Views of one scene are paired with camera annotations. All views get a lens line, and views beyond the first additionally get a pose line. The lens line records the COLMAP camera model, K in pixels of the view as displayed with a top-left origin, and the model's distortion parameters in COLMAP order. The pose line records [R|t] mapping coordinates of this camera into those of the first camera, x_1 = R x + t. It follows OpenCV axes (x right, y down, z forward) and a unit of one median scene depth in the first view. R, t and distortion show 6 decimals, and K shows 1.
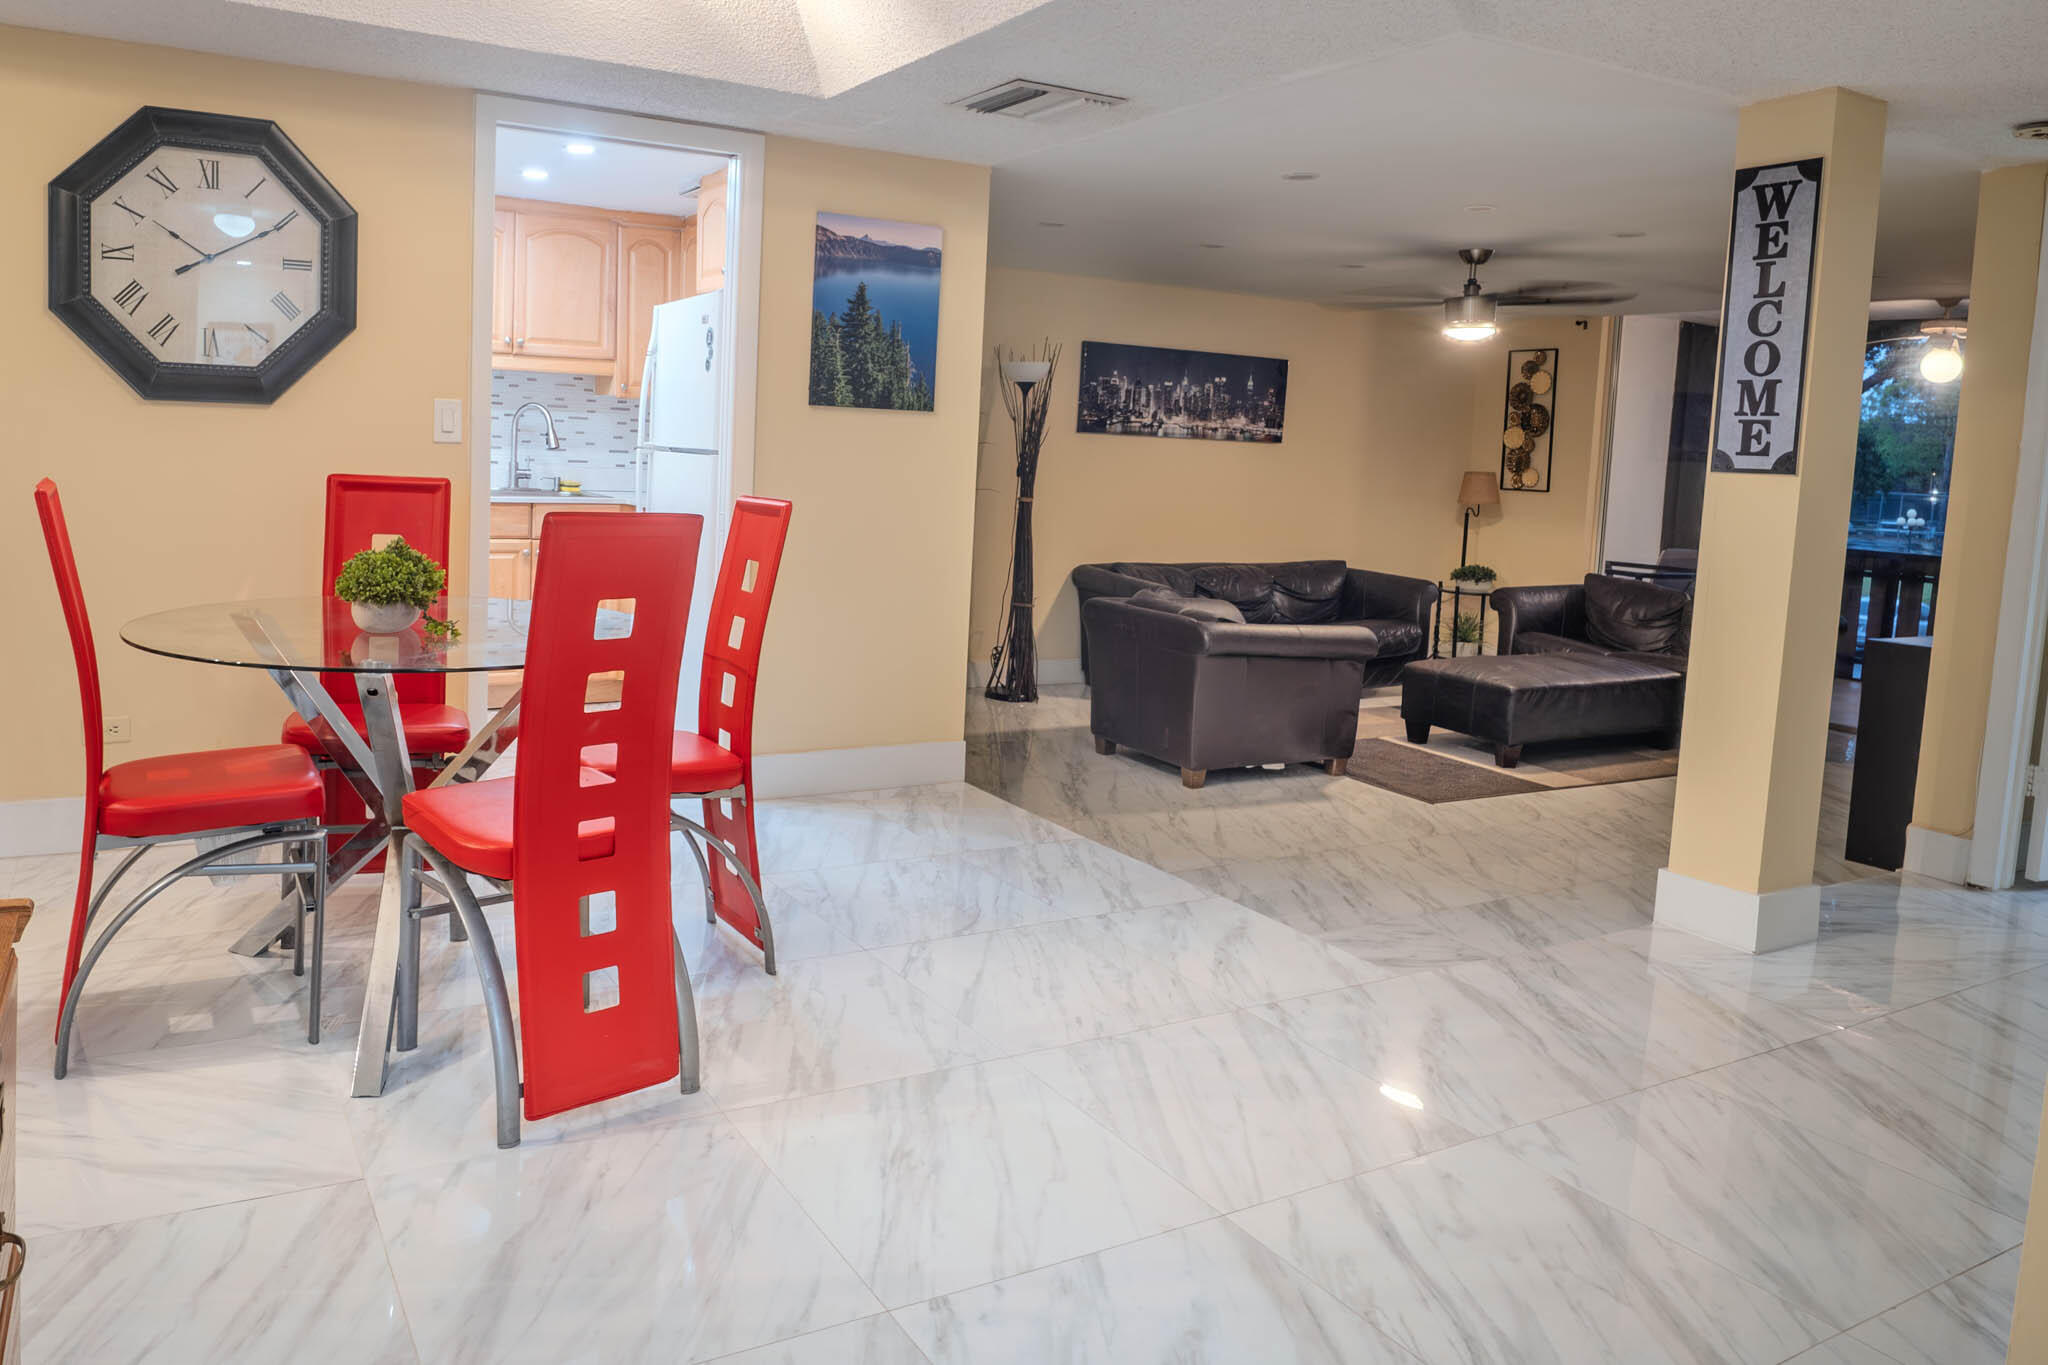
lens RADIAL K [[1396.4, 0, 840.9], [0, 1396.4, 566.2], [0, 0, 1]] dist [-0.045388, 0.003725]
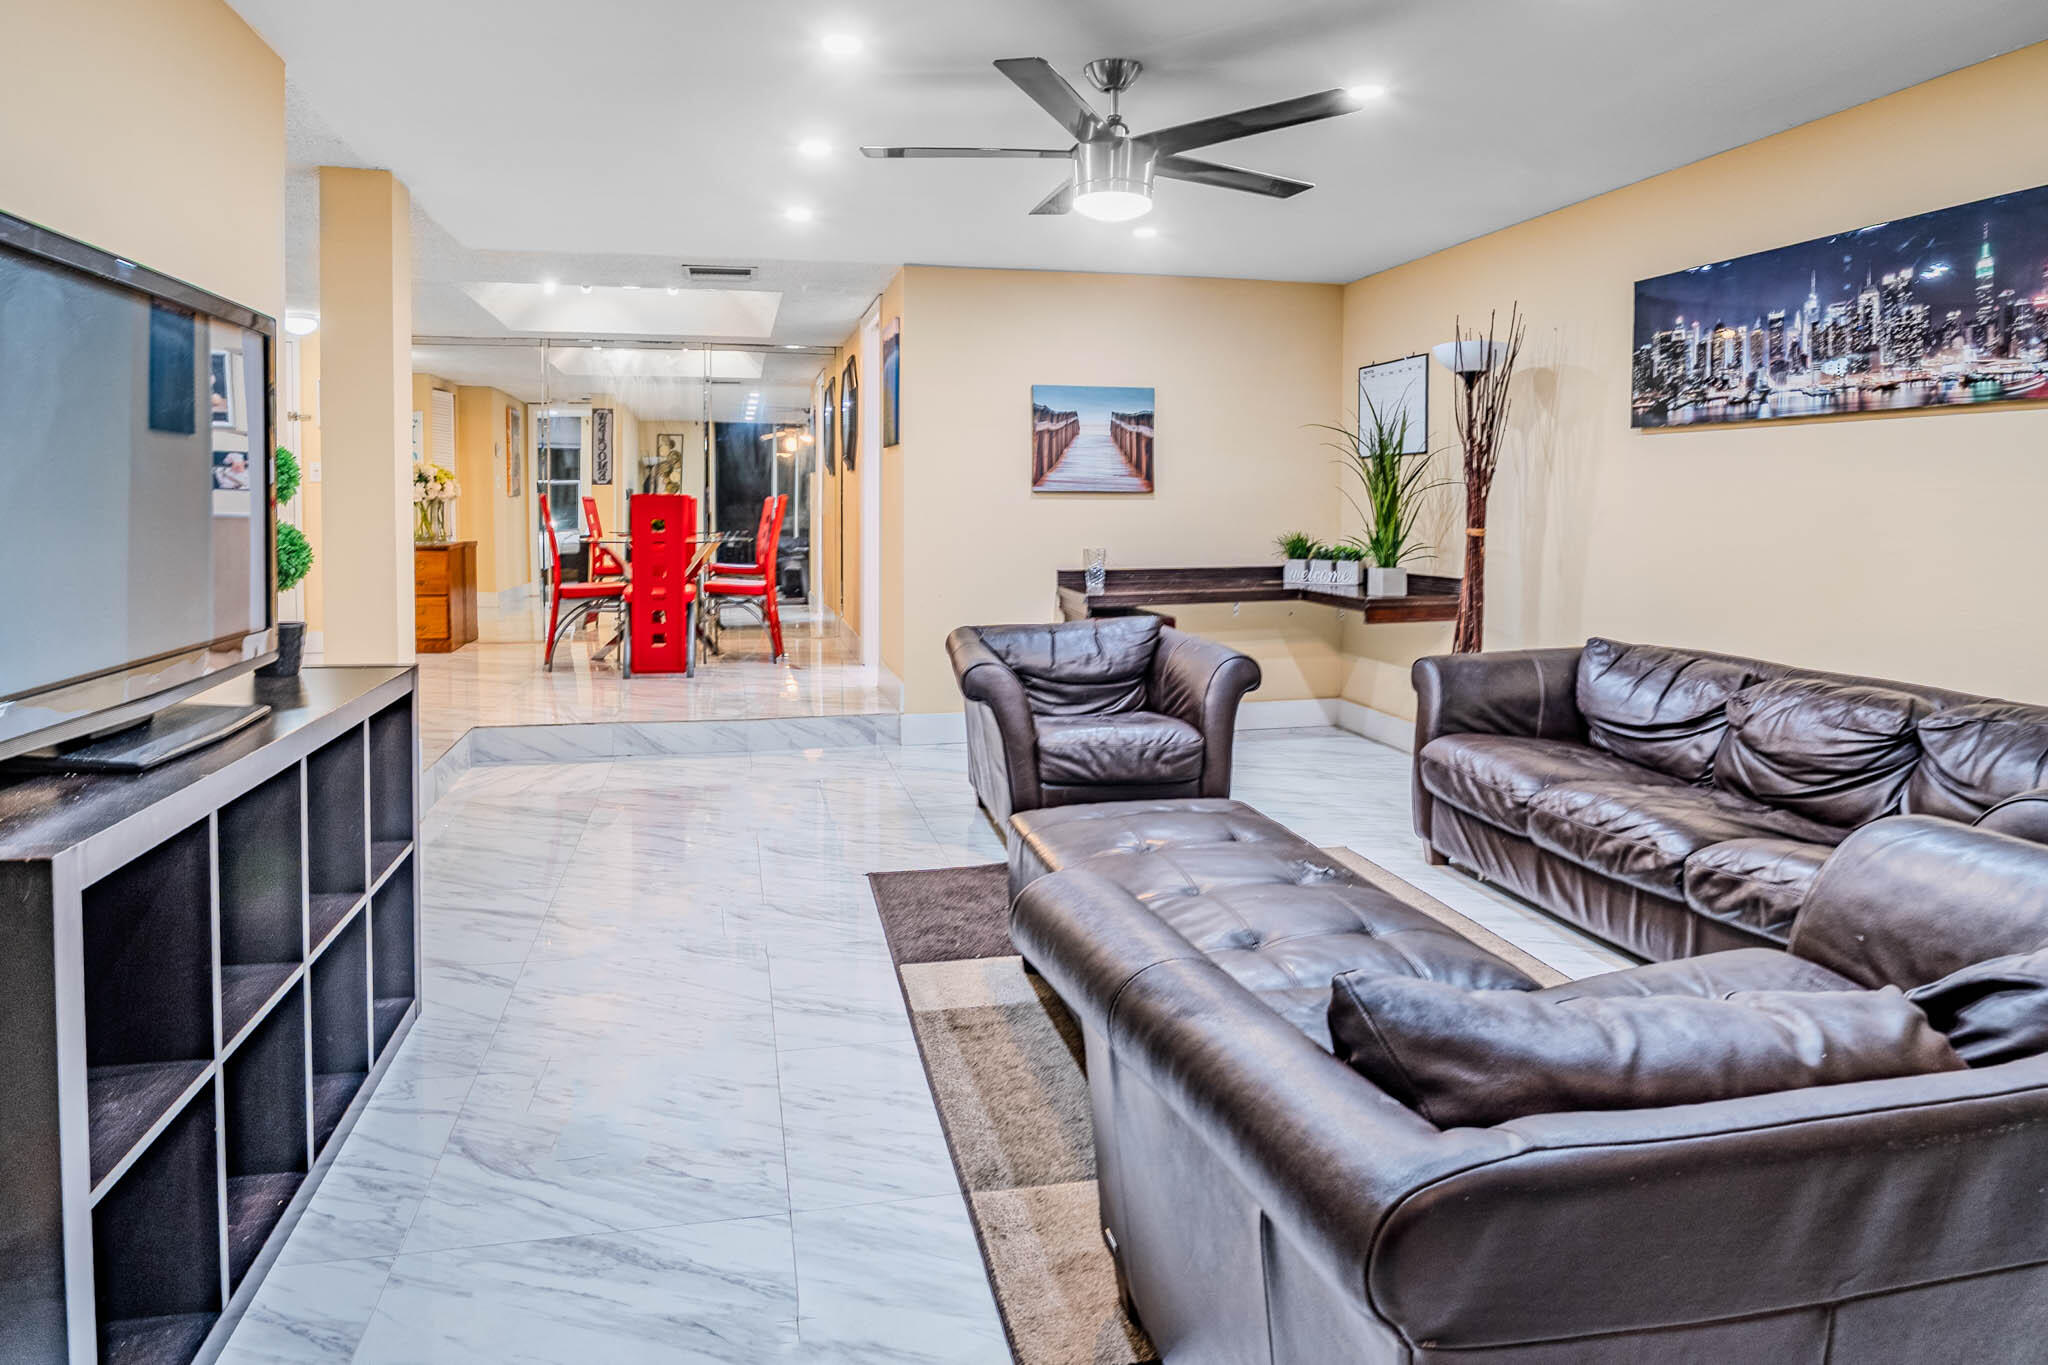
lens RADIAL K [[1208.0, 0, 990.9], [0, 1208.0, 539.7], [0, 0, 1]] dist [-0.040739, 0.013239]
pose [[-0.249477, -0.012621, -0.968299, 0.941232], [-0.108250, 0.994012, 0.014934, -0.029723], [0.962311, 0.108544, -0.249349, 1.074518]]
